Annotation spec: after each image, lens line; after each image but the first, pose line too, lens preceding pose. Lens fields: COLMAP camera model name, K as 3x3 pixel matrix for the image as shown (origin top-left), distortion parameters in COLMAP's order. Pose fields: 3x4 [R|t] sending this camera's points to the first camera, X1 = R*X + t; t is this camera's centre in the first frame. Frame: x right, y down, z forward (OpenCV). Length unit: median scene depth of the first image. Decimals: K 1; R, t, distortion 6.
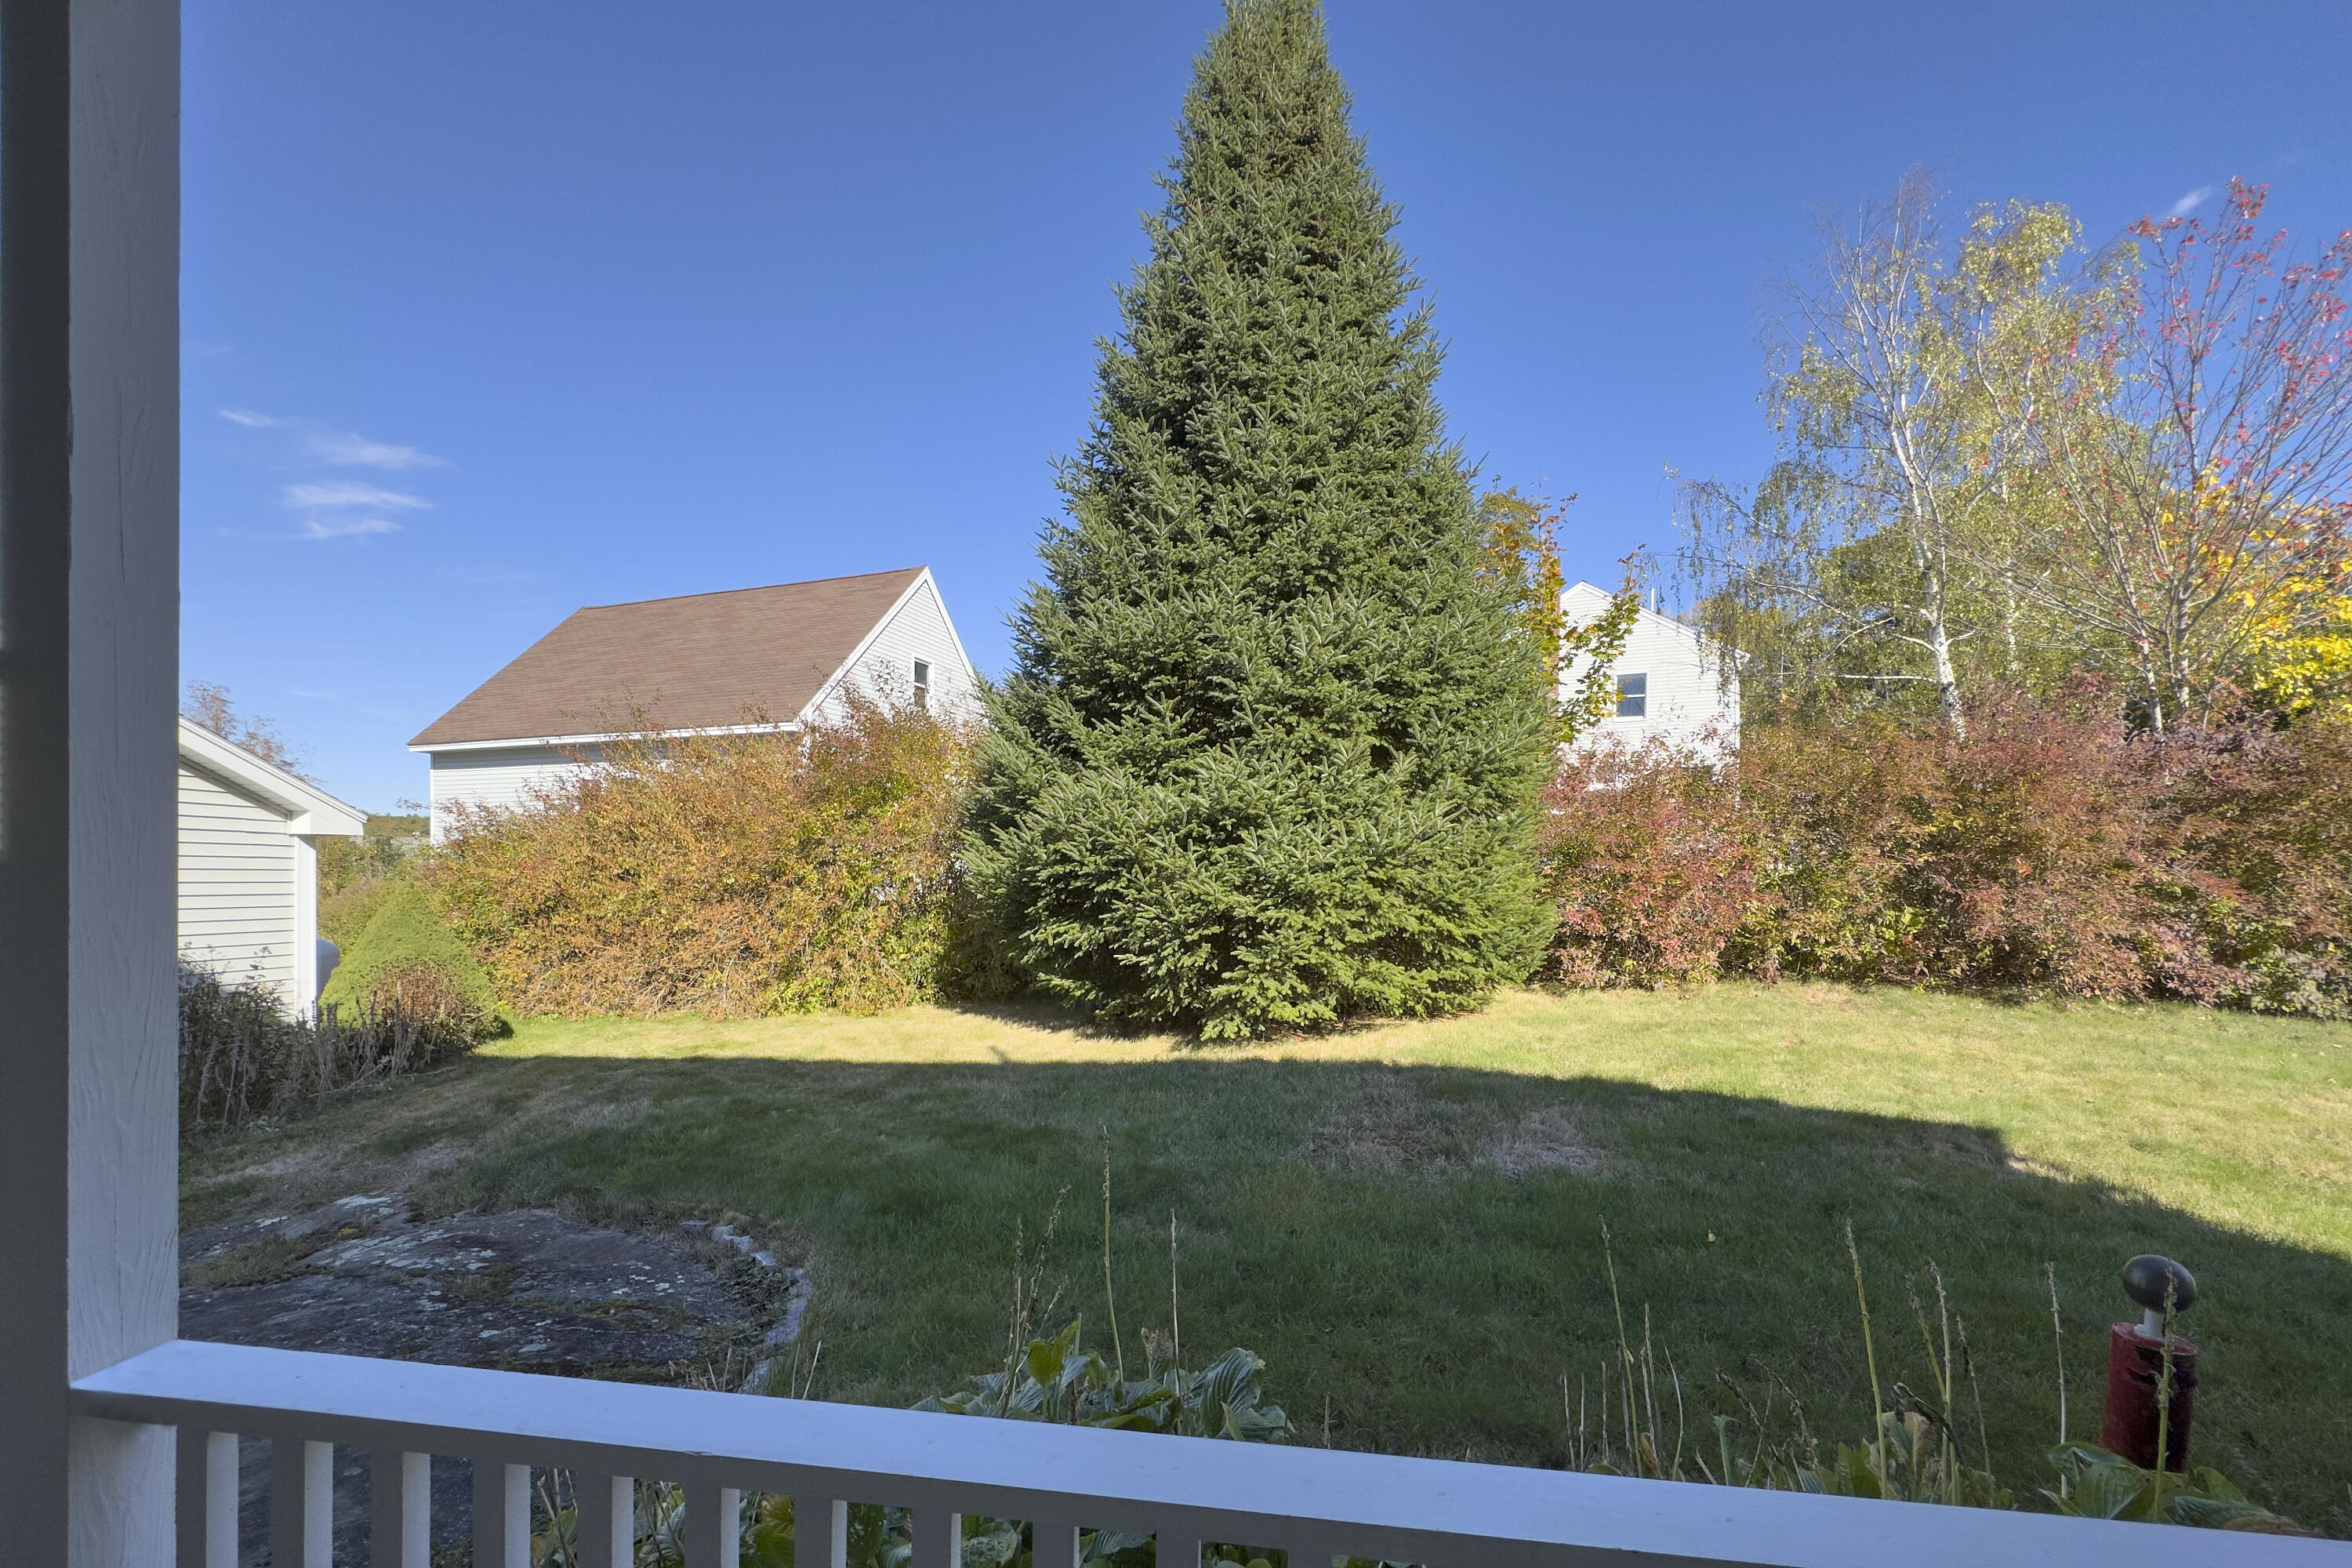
lens RADIAL K [[952.3, 0, 1176.9], [0, 952.3, 871.3], [0, 0, 1]] dist [-0.001566, -0.000002]
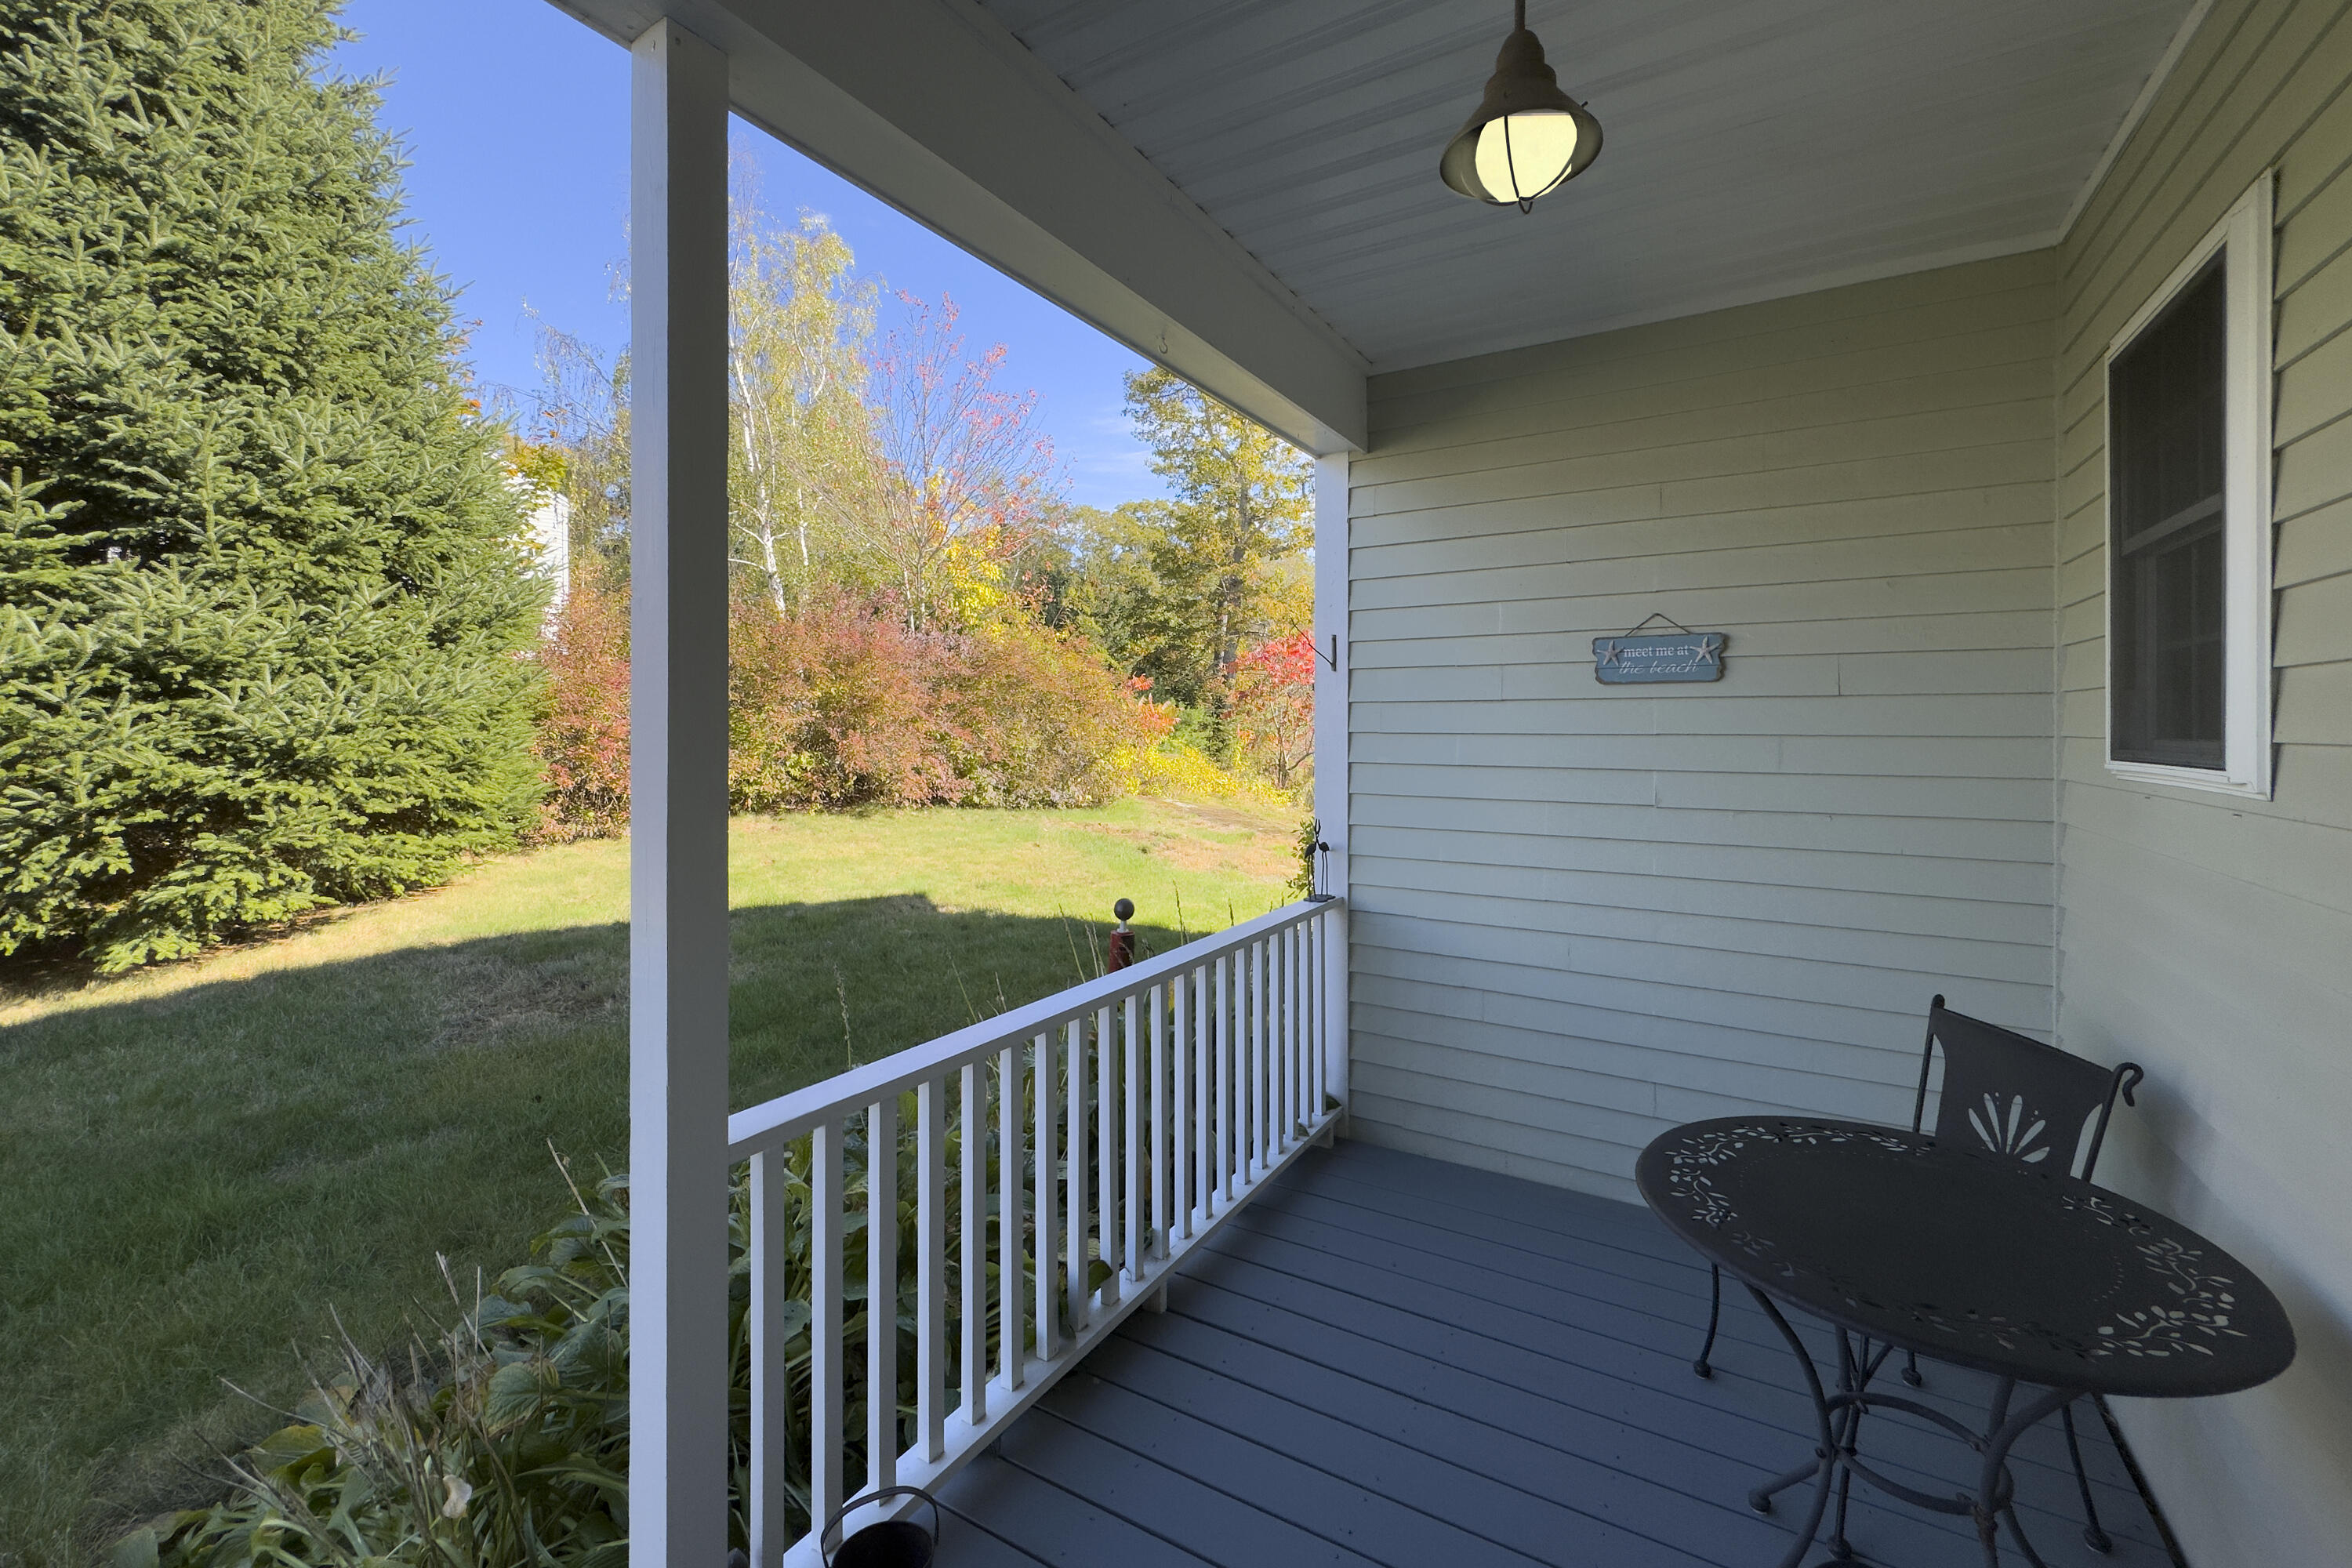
lens RADIAL K [[978.8, 0, 1178.0], [0, 978.8, 716.6], [0, 0, 1]] dist [-0.000832, -0.000014]
pose [[0.400856, -0.001296, 0.916140, -0.319002], [0.000739, 0.999999, 0.001091, -0.013911], [-0.916141, 0.000239, 0.400856, -0.021923]]
